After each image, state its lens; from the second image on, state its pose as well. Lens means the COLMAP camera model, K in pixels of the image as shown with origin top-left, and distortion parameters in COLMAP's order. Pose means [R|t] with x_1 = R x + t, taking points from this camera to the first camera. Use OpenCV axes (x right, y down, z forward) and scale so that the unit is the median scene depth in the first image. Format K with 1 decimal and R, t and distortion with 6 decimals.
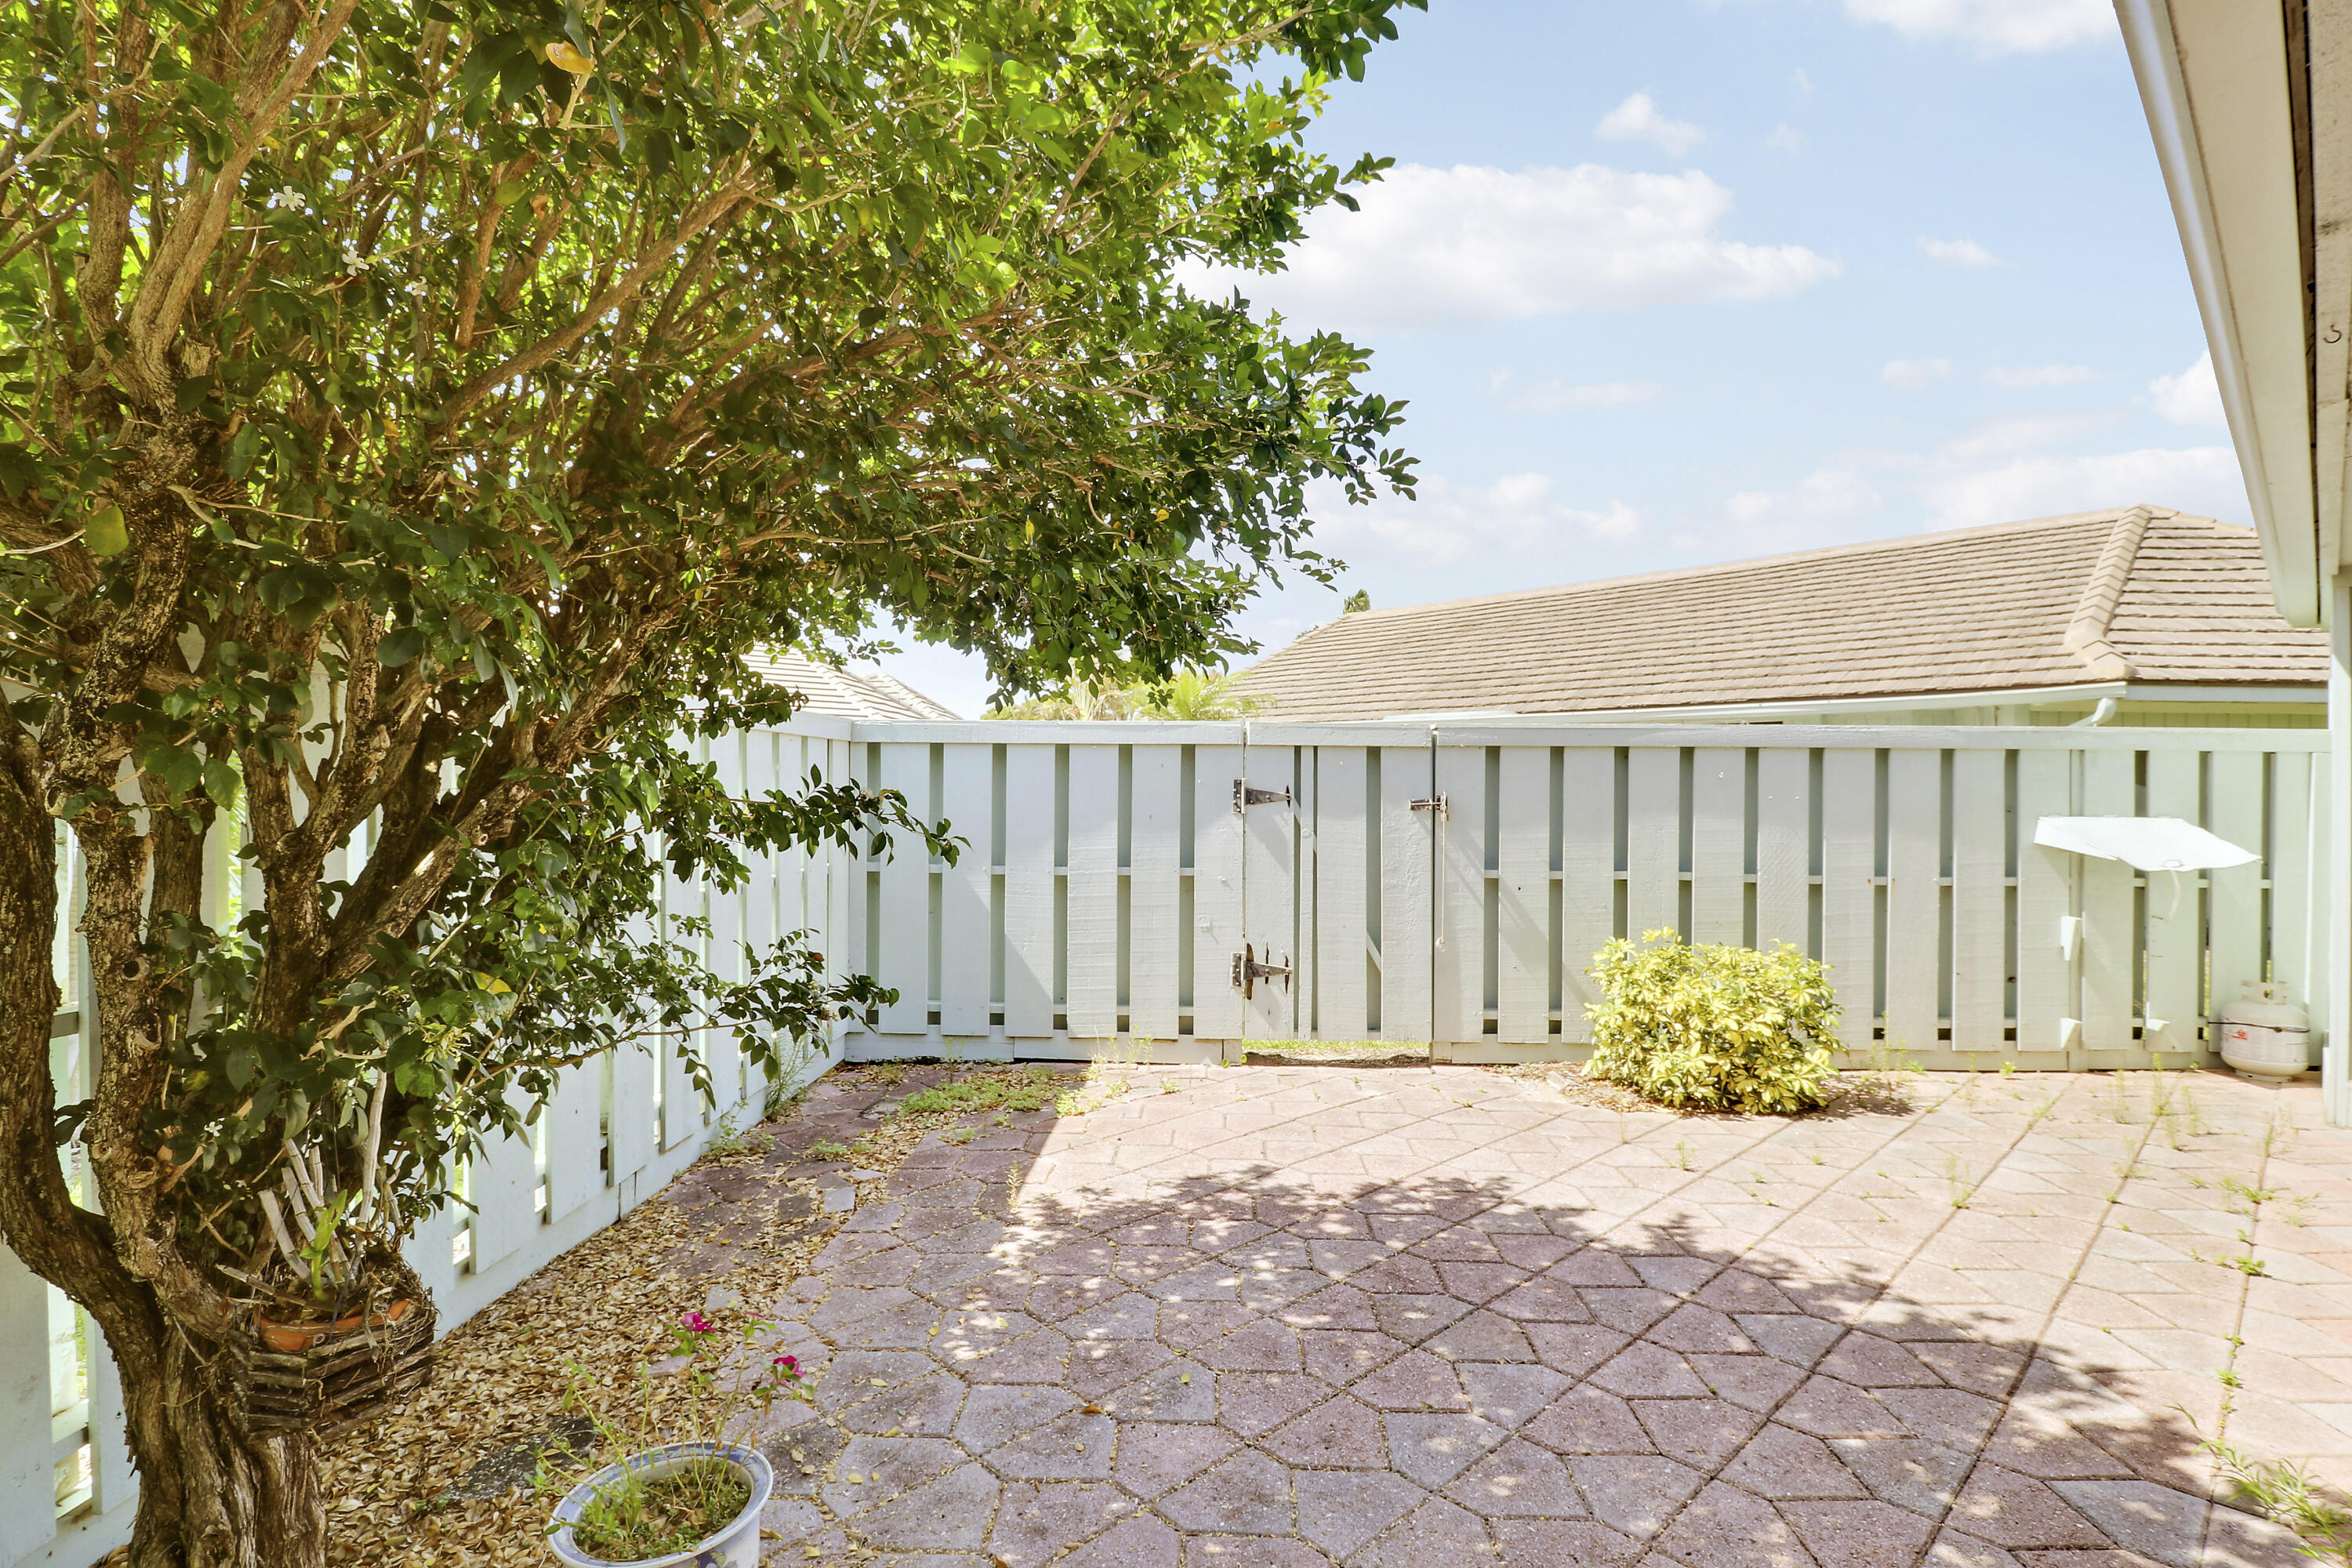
lens RADIAL K [[1091.3, 0, 1191.0], [0, 1091.3, 790.5], [0, 0, 1]] dist [0.002490, -0.013044]
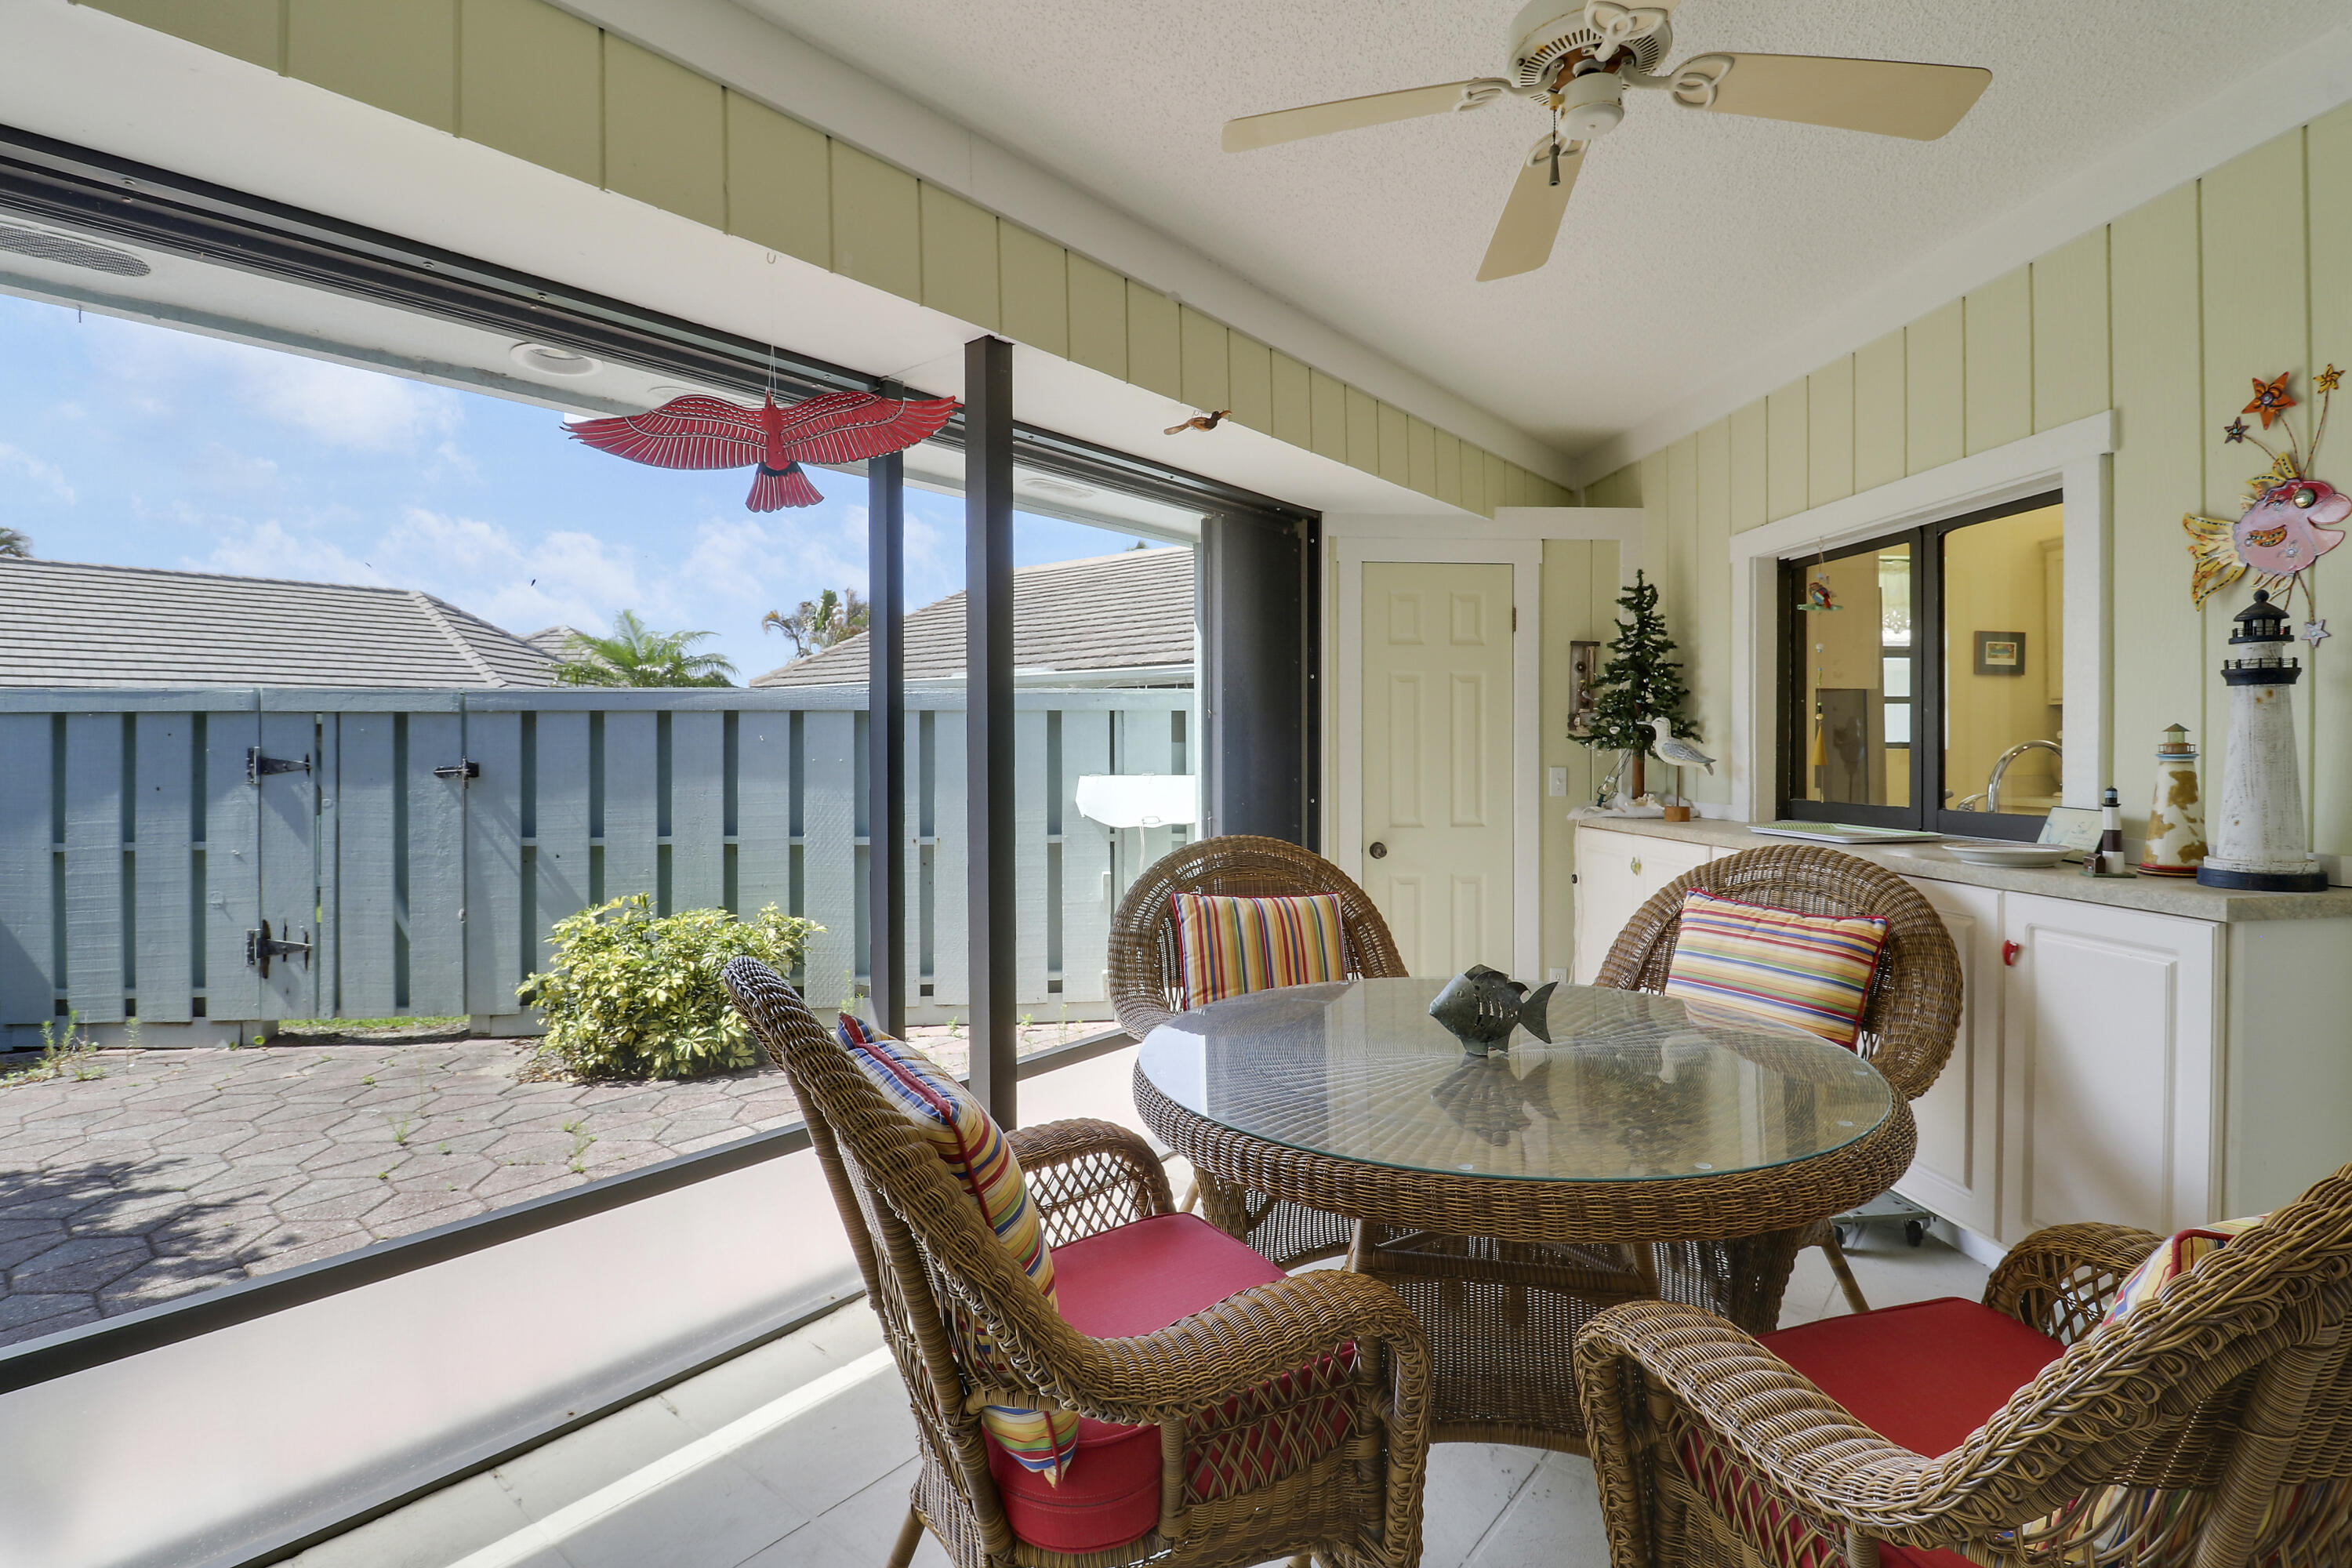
lens RADIAL K [[1106.4, 0, 1186.6], [0, 1106.4, 756.8], [0, 0, 1]] dist [0.003027, -0.013351]
pose [[0.991954, -0.012018, 0.126026, 0.817572], [0.010700, 0.999881, 0.011133, -0.005367], [-0.126145, -0.009695, 0.991964, -0.063037]]
